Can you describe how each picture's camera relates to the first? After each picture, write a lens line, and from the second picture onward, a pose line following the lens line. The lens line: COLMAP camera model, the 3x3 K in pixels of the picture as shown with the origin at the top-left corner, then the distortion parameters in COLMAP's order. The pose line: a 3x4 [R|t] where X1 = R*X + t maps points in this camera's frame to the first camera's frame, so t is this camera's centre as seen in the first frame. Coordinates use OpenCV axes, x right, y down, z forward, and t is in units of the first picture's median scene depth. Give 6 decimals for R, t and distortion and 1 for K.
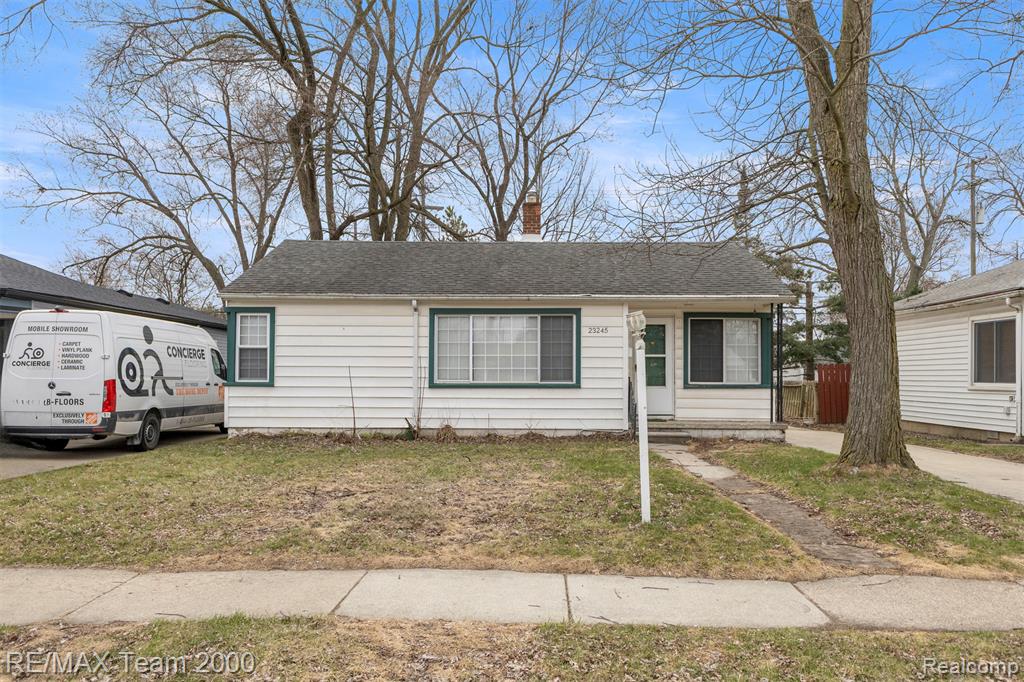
lens RADIAL K [[733.0, 0, 510.3], [0, 733.0, 379.1], [0, 0, 1]] dist [0.000052, 0.000230]
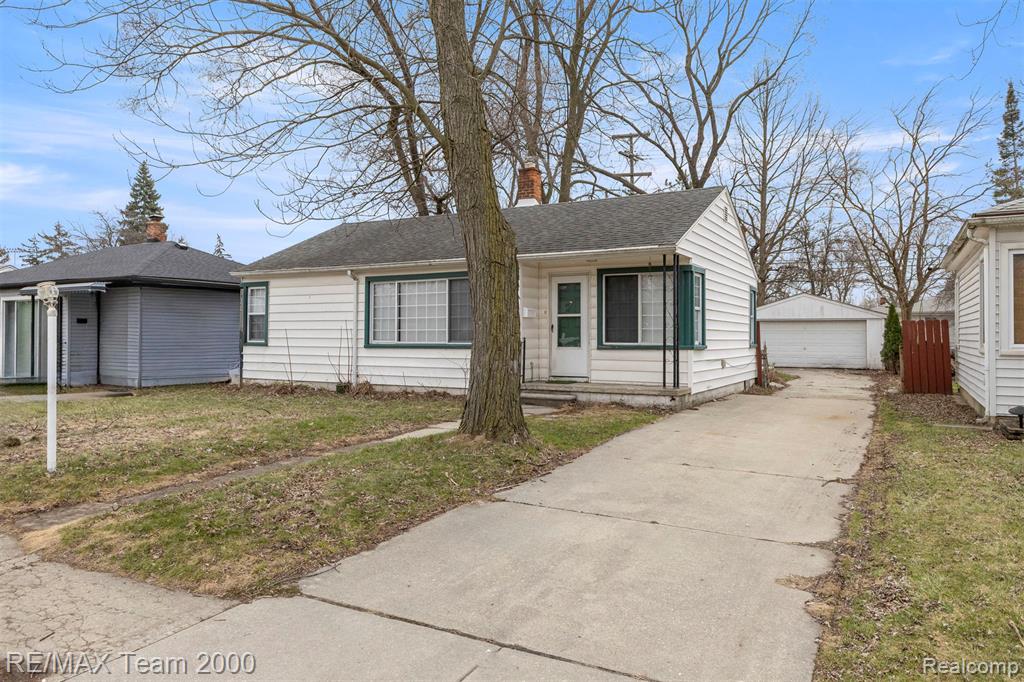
lens RADIAL K [[697.4, 0, 515.6], [0, 697.4, 336.7], [0, 0, 1]] dist [0.002978, 0.000746]
pose [[0.883509, -0.003777, -0.468399, 0.591959], [0.000605, 0.999976, -0.006922, 0.002738], [0.468413, 0.005832, 0.883490, 0.161513]]
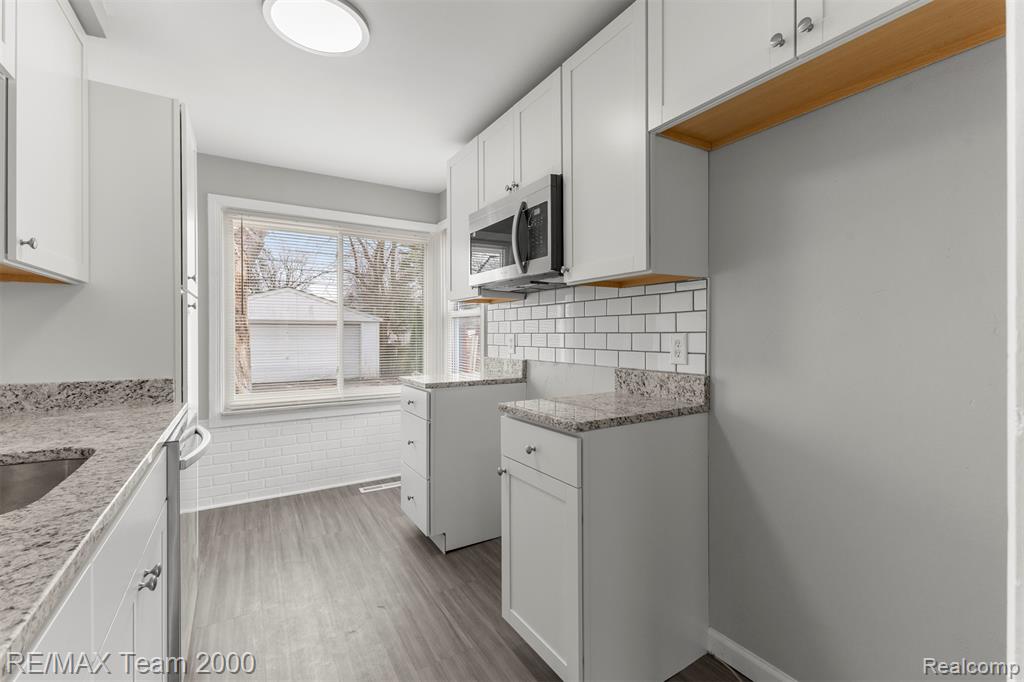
lens RADIAL K [[441.0, 0, 513.8], [0, 441.0, 336.7], [0, 0, 1]] dist [0.001956, -0.000081]
pose [[0.839340, -0.009255, 0.543528, 0.265009], [0.004214, 0.999936, 0.010518, -0.034526], [-0.543590, -0.006538, 0.839325, 1.226983]]
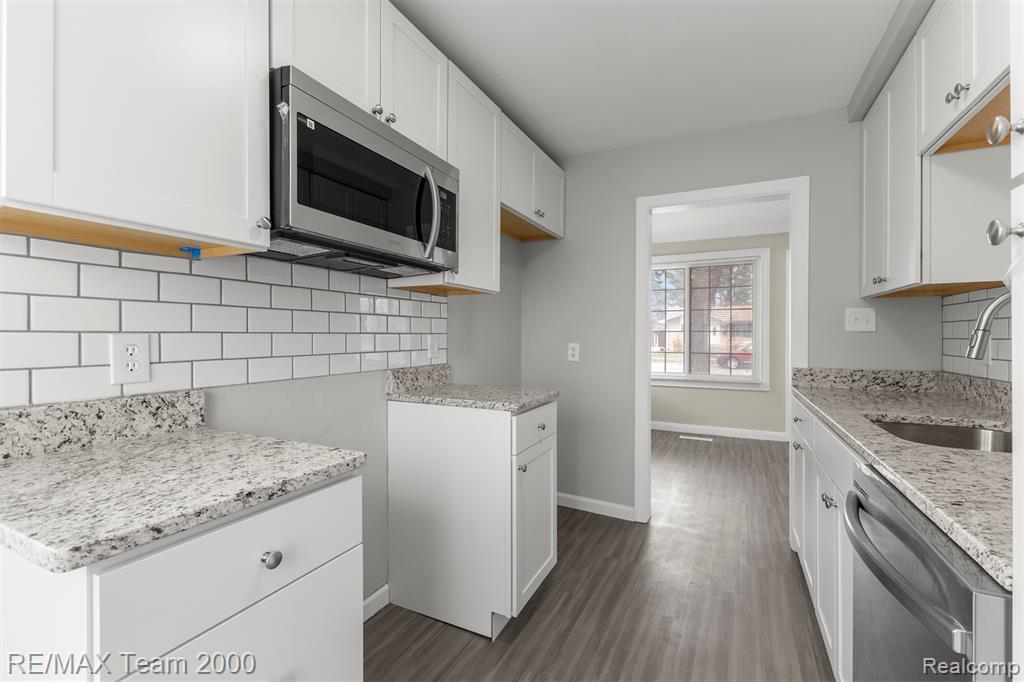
lens RADIAL K [[438.9, 0, 514.2], [0, 438.9, 335.6], [0, 0, 1]] dist [0.002105, -0.000708]
pose [[-0.906759, -0.006086, 0.421604, 0.273341], [-0.006229, 0.999980, 0.001038, -0.034061], [-0.421602, -0.001685, -0.906779, 1.367145]]
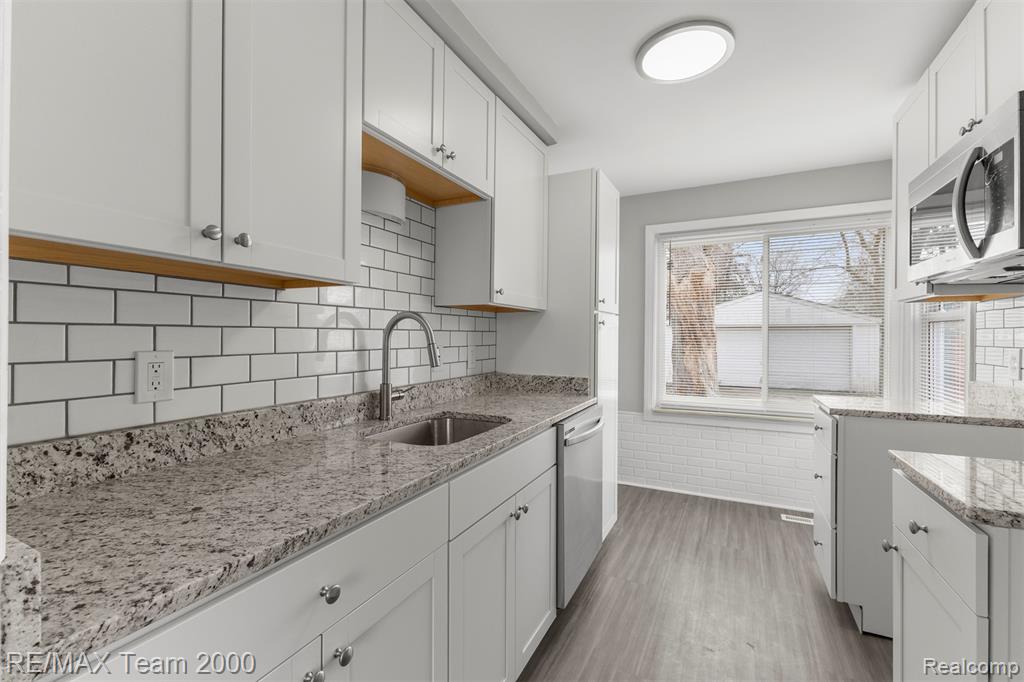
lens RADIAL K [[438.9, 0, 514.2], [0, 438.9, 335.6], [0, 0, 1]] dist [0.002105, -0.000708]
pose [[0.908313, -0.002635, -0.418282, 0.285689], [0.001189, 0.999992, -0.003718, -0.036277], [0.418289, 0.002880, 0.908309, 1.223479]]
